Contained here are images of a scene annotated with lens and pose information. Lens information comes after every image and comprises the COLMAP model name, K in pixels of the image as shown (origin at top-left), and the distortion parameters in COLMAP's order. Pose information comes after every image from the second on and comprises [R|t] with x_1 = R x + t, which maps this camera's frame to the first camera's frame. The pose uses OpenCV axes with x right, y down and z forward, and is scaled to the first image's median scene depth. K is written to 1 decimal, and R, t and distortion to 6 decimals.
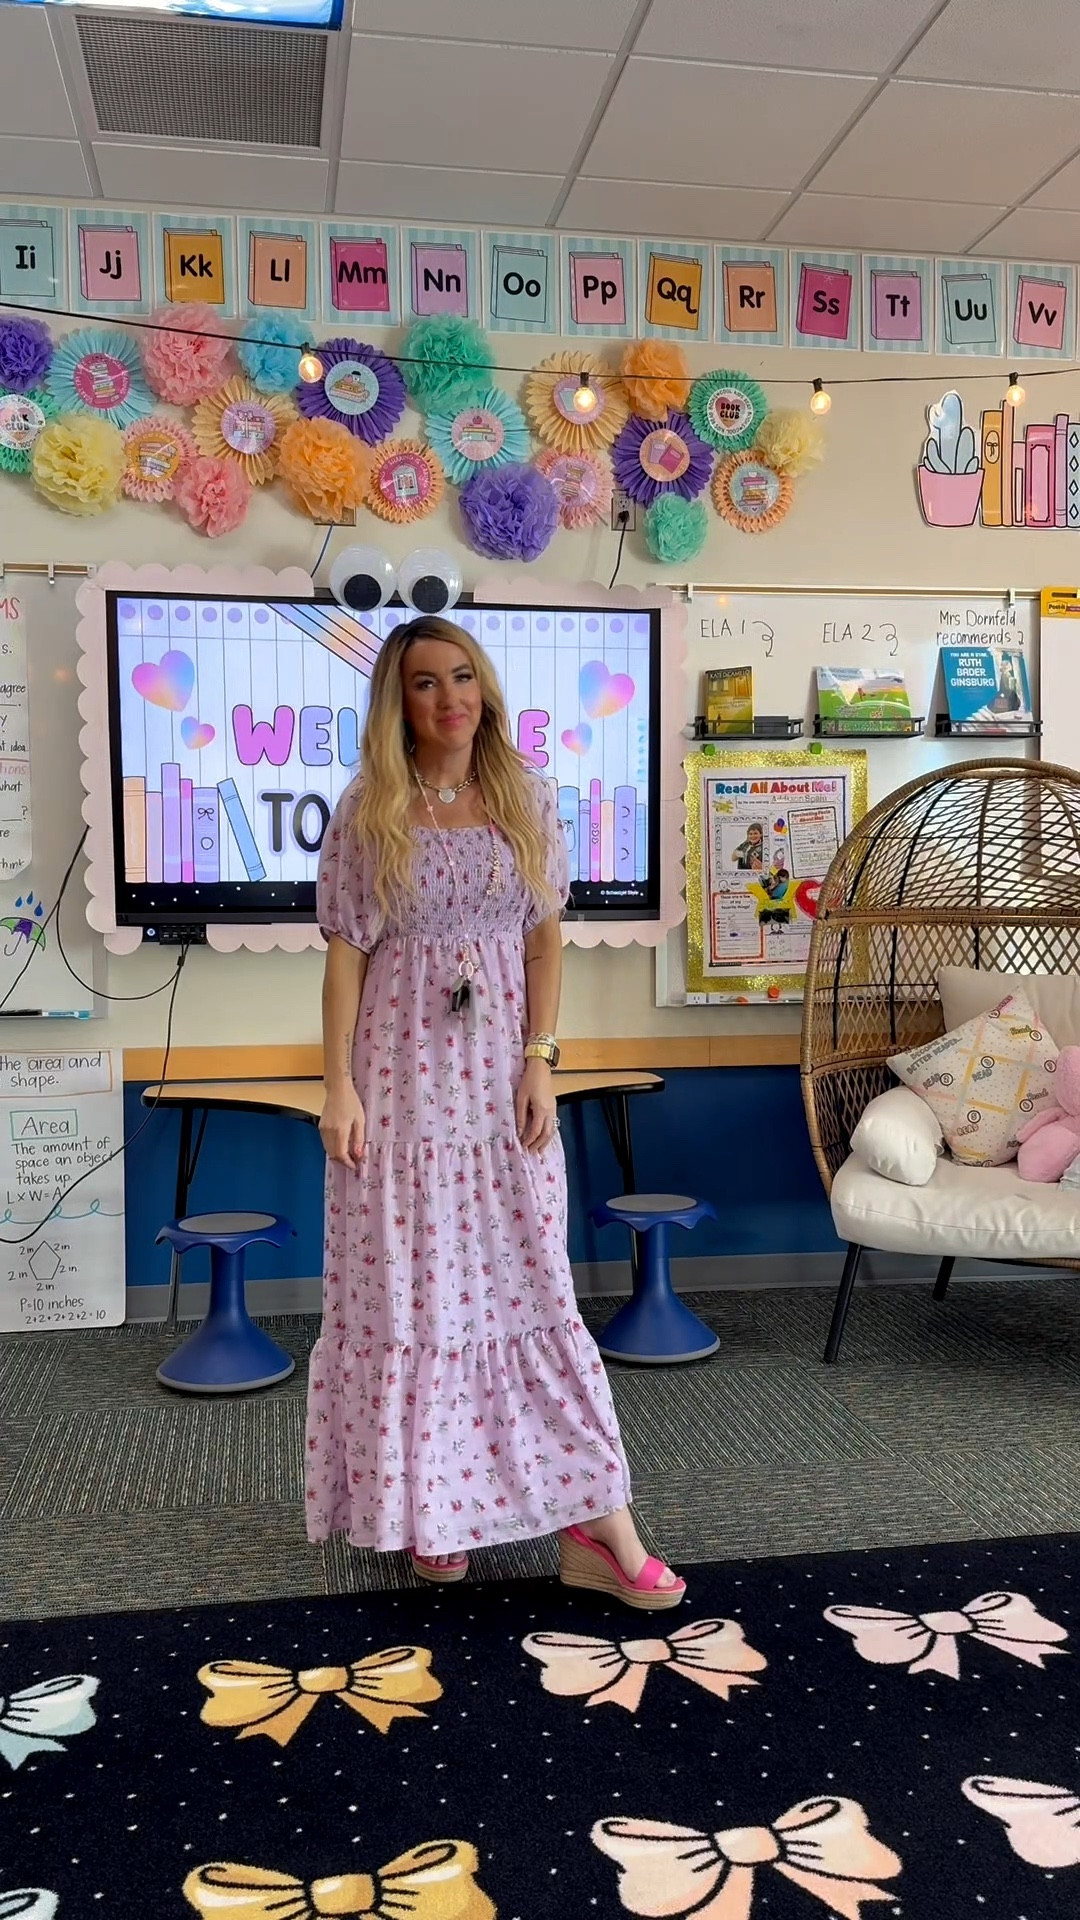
lens RADIAL K [[1608.0, 0, 529.6], [0, 1608.0, 969.1], [0, 0, 1]] dist [0.069081, -0.123659]
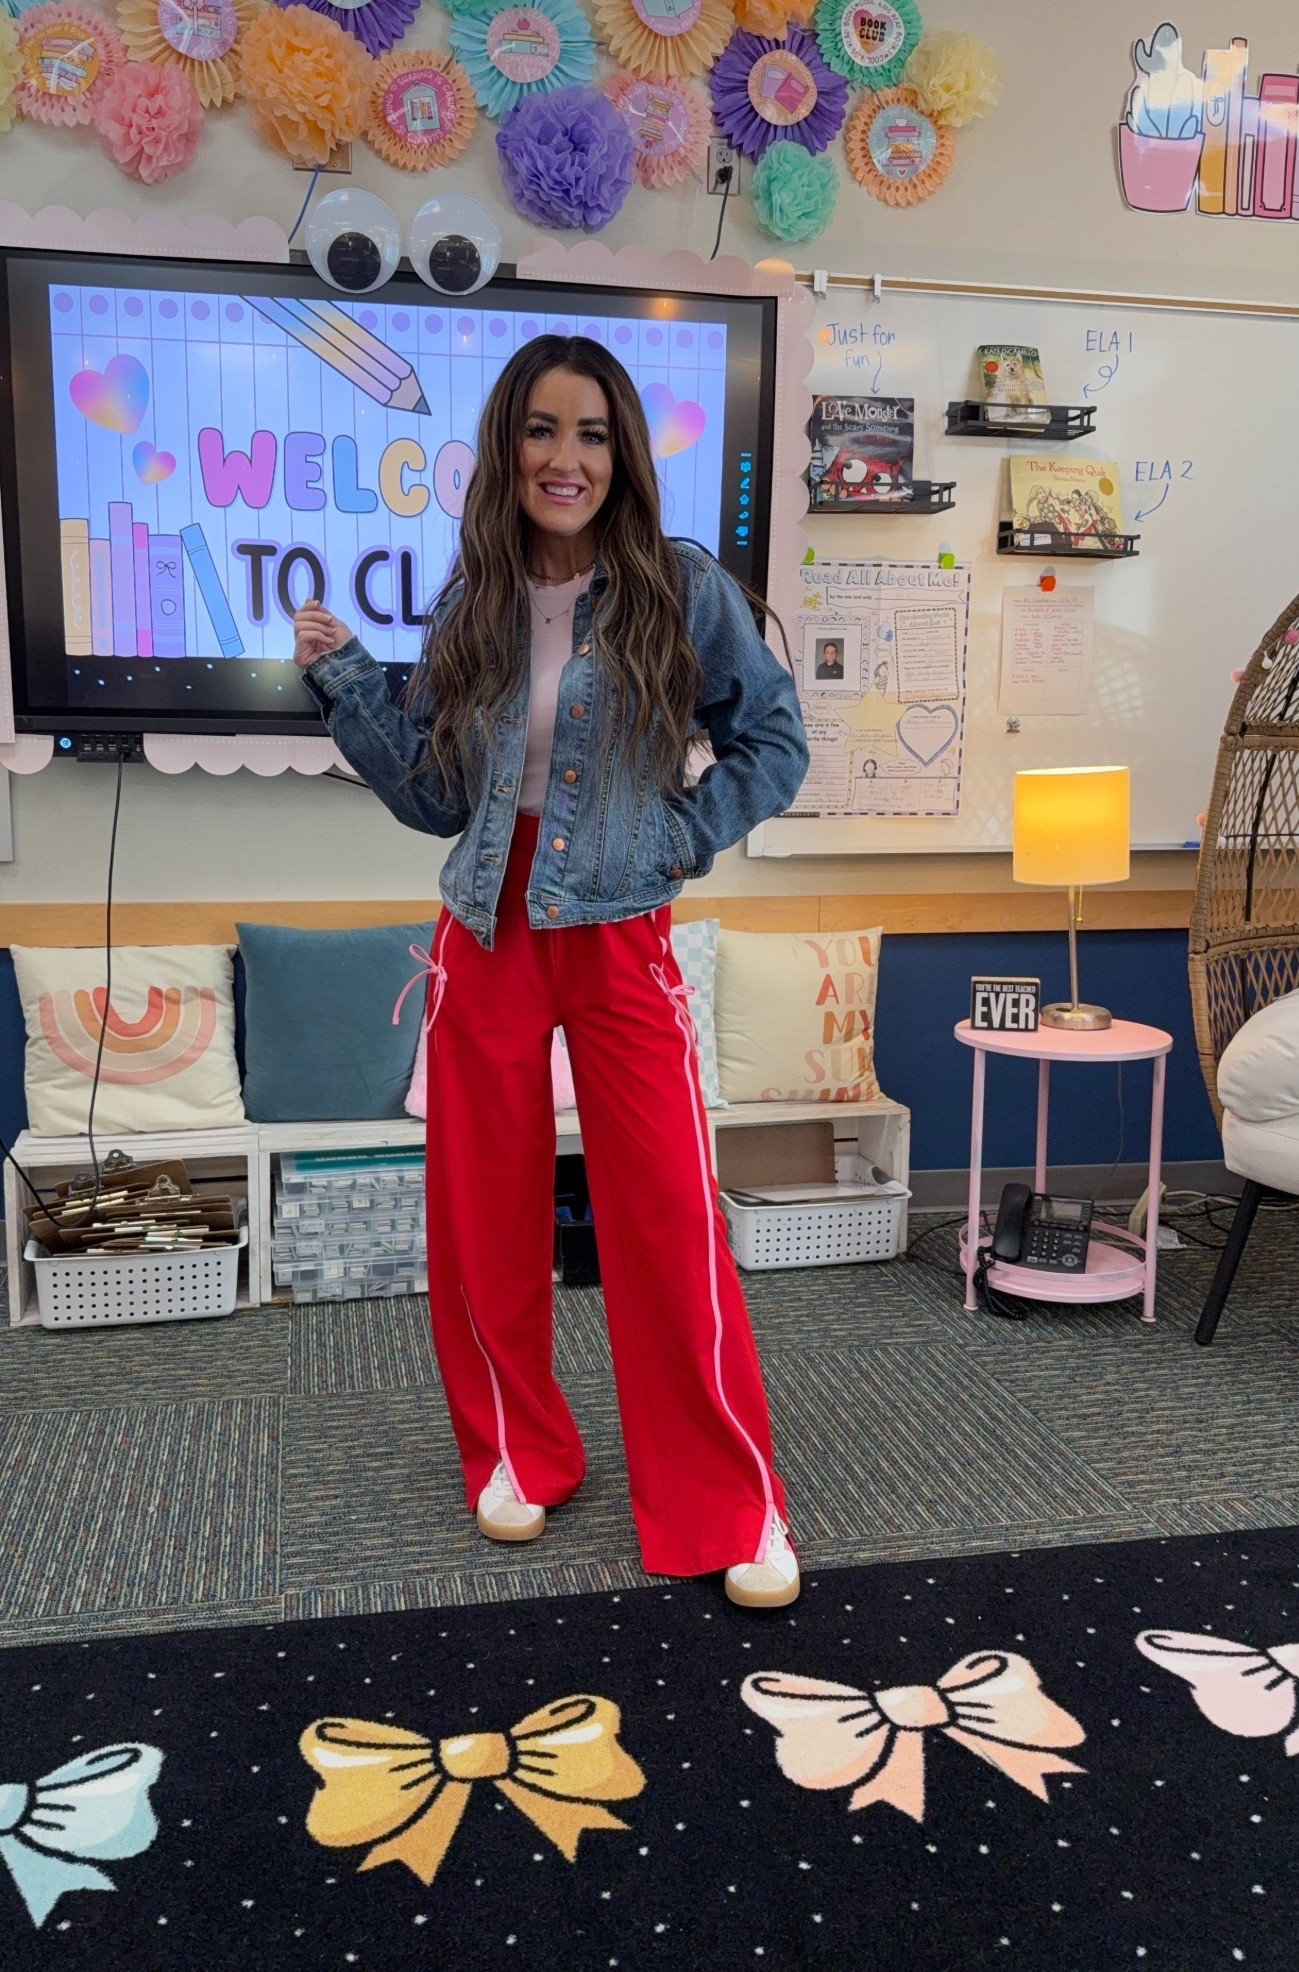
lens RADIAL K [[1520.8, 0, 594.4], [0, 1520.8, 965.4], [0, 0, 1]] dist [-0.003702, -0.004448]
pose [[0.999432, 0.008451, 0.032628, -0.019369], [-0.011514, 0.995424, 0.094862, 0.008939], [-0.031677, -0.095184, 0.994956, 0.295732]]
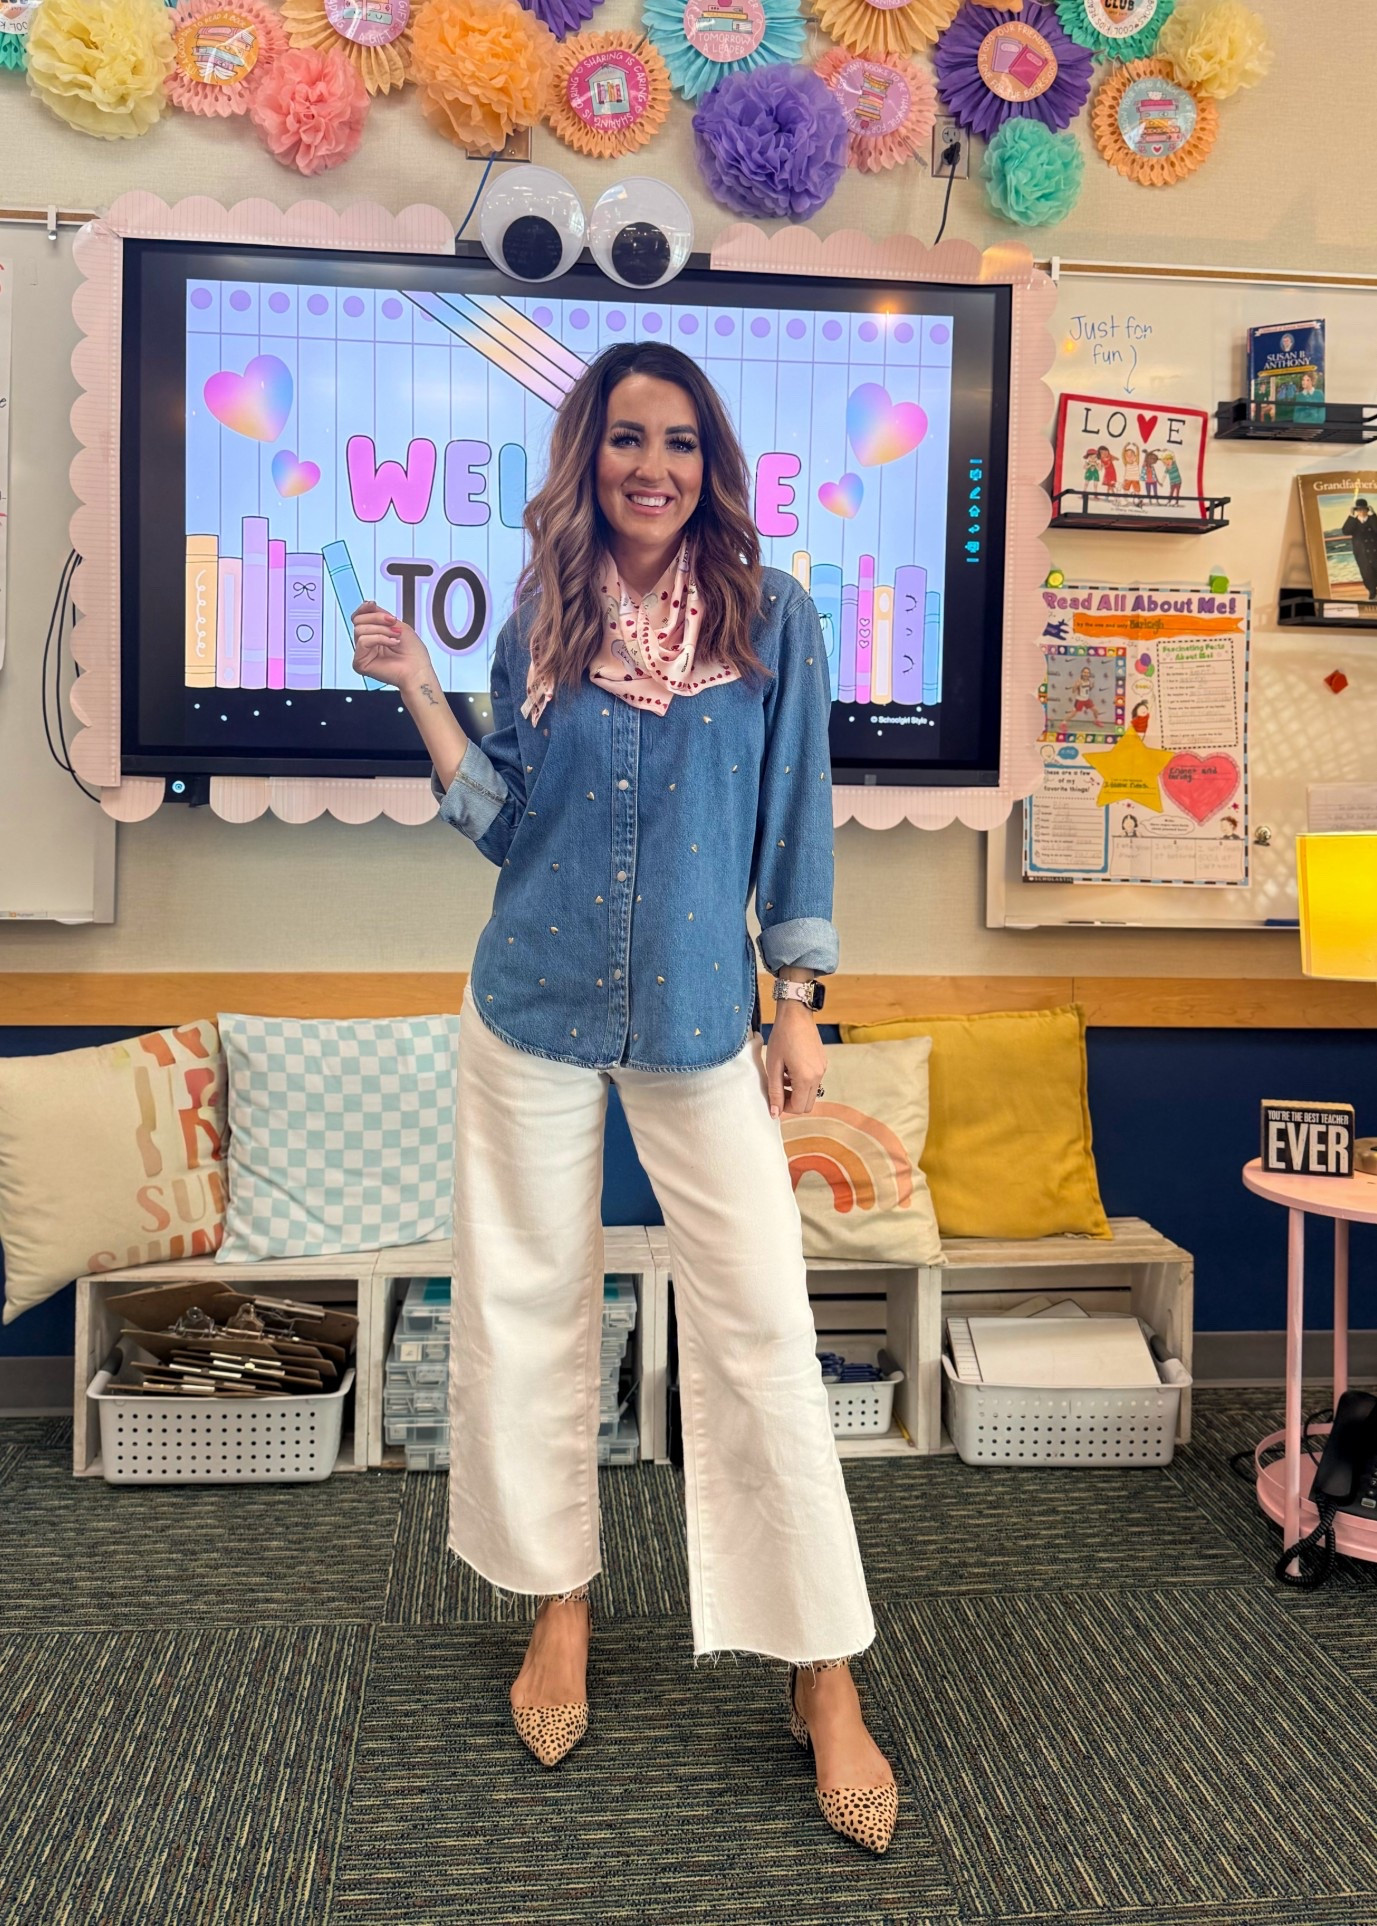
lens RADIAL K [[1648.6, 0, 694.3], [0, 1648.6, 781.5], [0, 0, 1]] dist [0.030073, -0.041819]
pose [[0.998507, 0.021917, -0.050036, -0.004821], [-0.024780, 0.998048, -0.057330, 0.006372], [0.048682, 0.058485, 0.997101, 0.364159]]
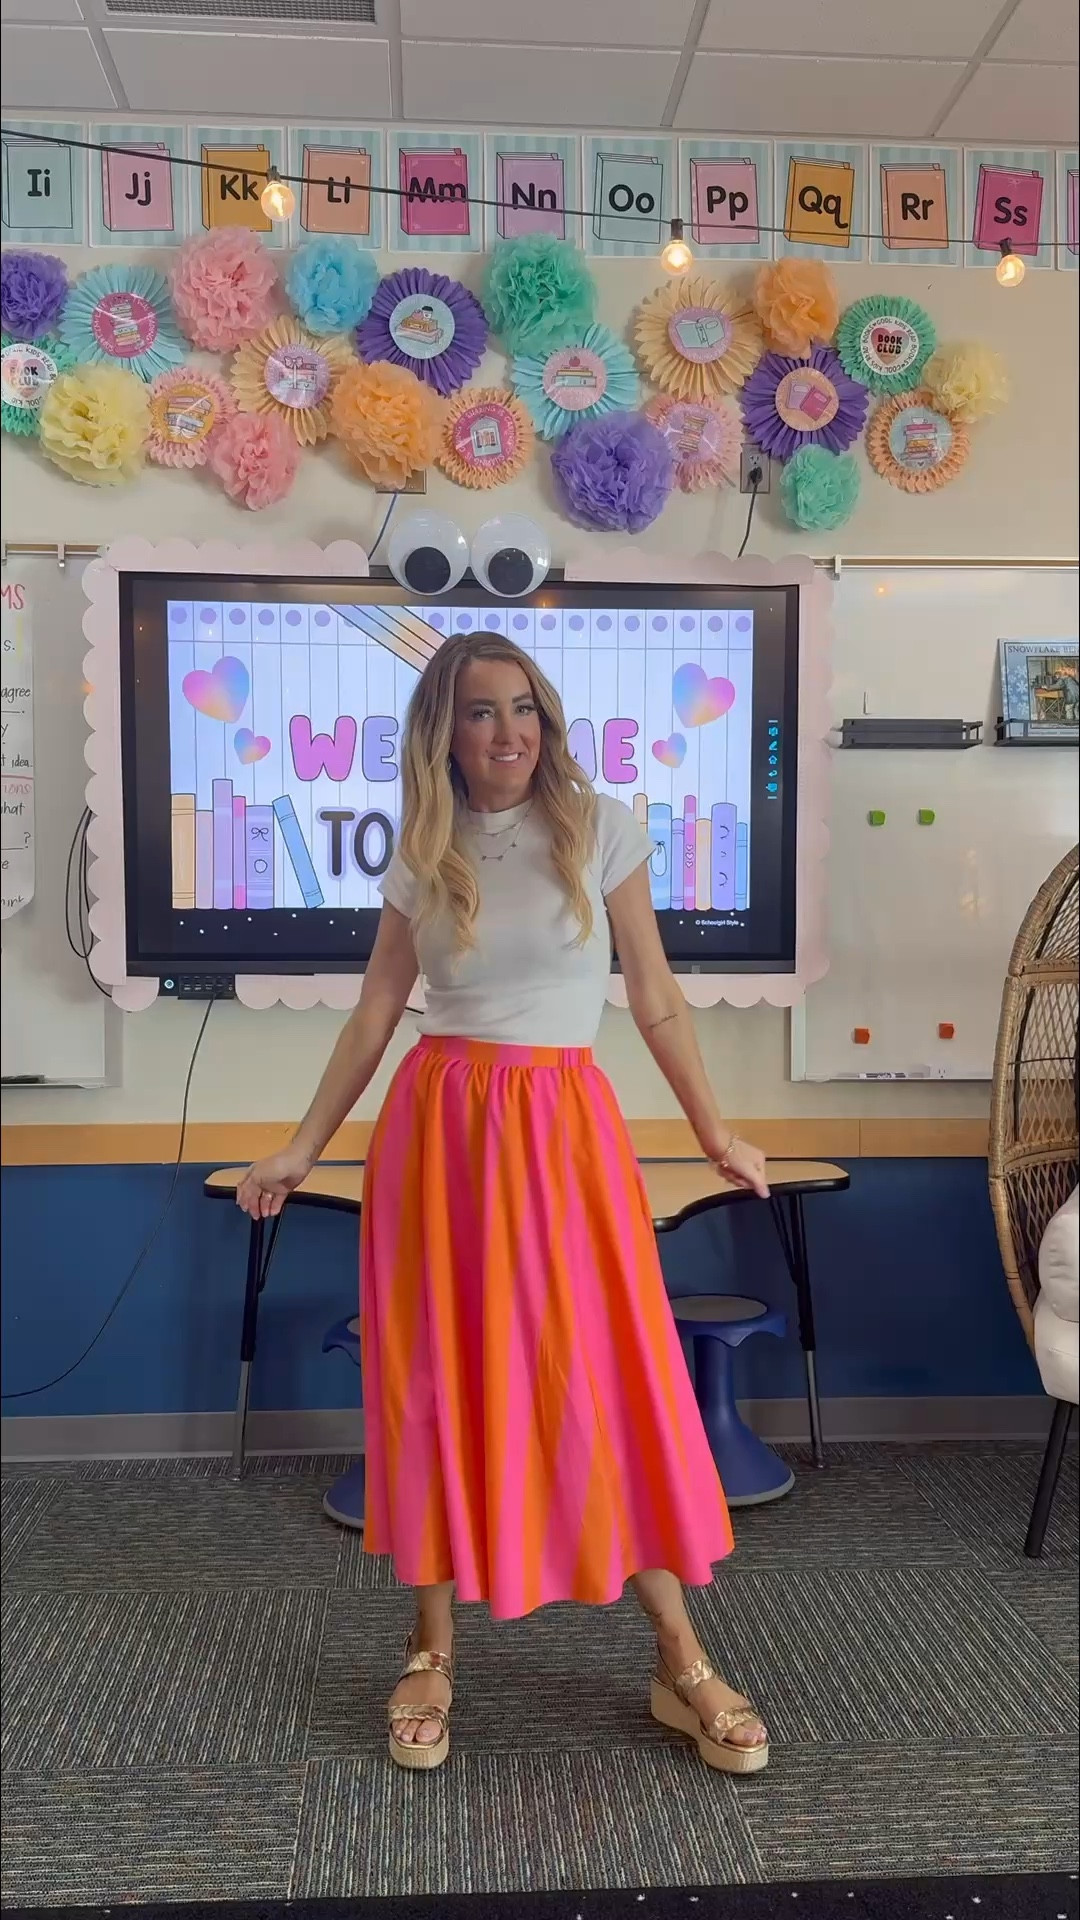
lens RADIAL K [[1618.2, 0, 535.6], [0, 1618.2, 958.6], [0, 0, 1]] dist [0.058803, -0.124679]
pose [[0.995200, 0.007049, -0.097610, 0.030451], [-0.010356, 0.999388, -0.033420, -0.010143], [0.097315, 0.034270, 0.994663, 0.190280]]
